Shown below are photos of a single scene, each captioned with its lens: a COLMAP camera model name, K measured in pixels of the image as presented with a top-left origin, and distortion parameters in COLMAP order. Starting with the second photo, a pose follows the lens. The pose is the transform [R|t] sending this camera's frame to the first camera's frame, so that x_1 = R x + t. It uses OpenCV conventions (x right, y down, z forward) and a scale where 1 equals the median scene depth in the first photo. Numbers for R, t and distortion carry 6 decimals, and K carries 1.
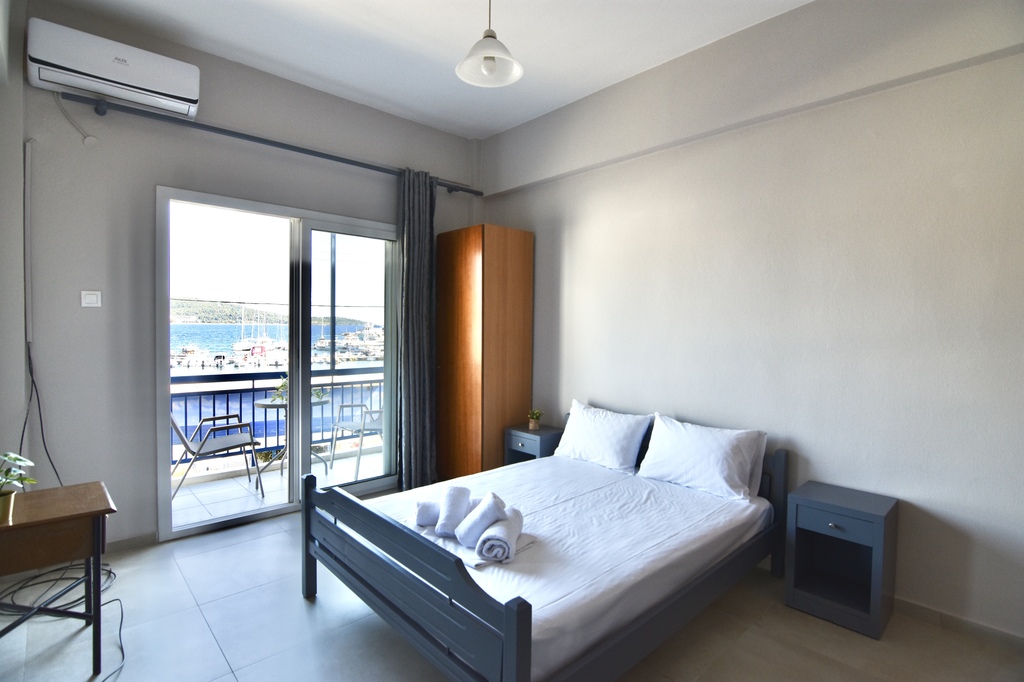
lens RADIAL K [[494.1, 0, 510.7], [0, 494.1, 340.9], [0, 0, 1]] dist [-0.000312, -0.012705]
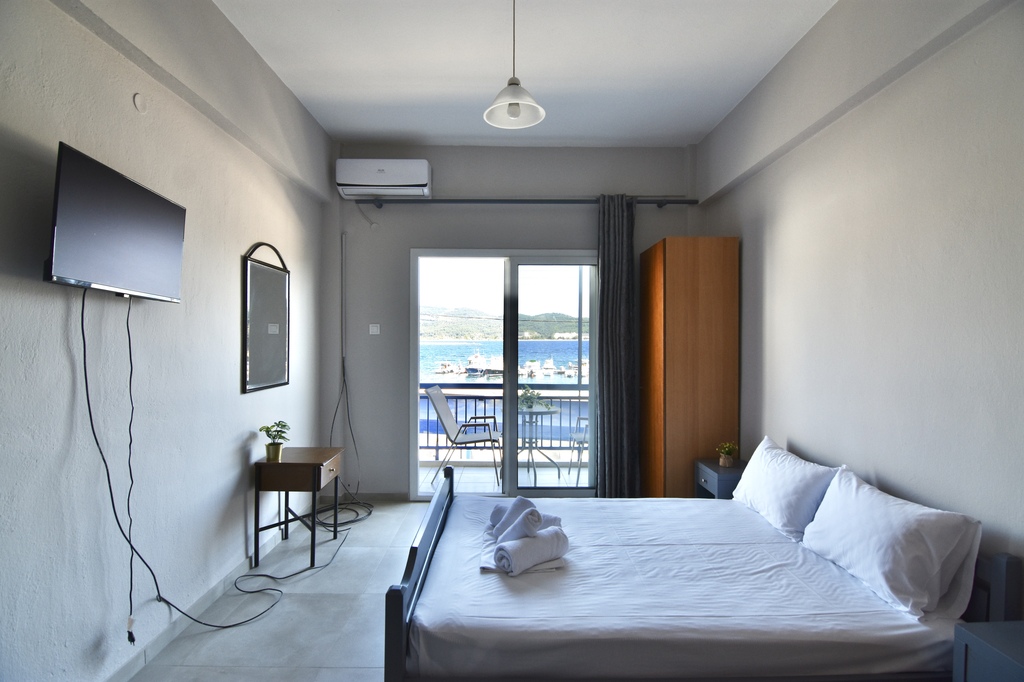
lens RADIAL K [[494.1, 0, 510.7], [0, 494.1, 340.9], [0, 0, 1]] dist [-0.000312, -0.012705]
pose [[0.741887, -0.006975, -0.670489, 0.465876], [-0.014076, 0.999564, -0.025974, -0.014811], [0.670377, 0.028707, 0.741465, 0.139445]]
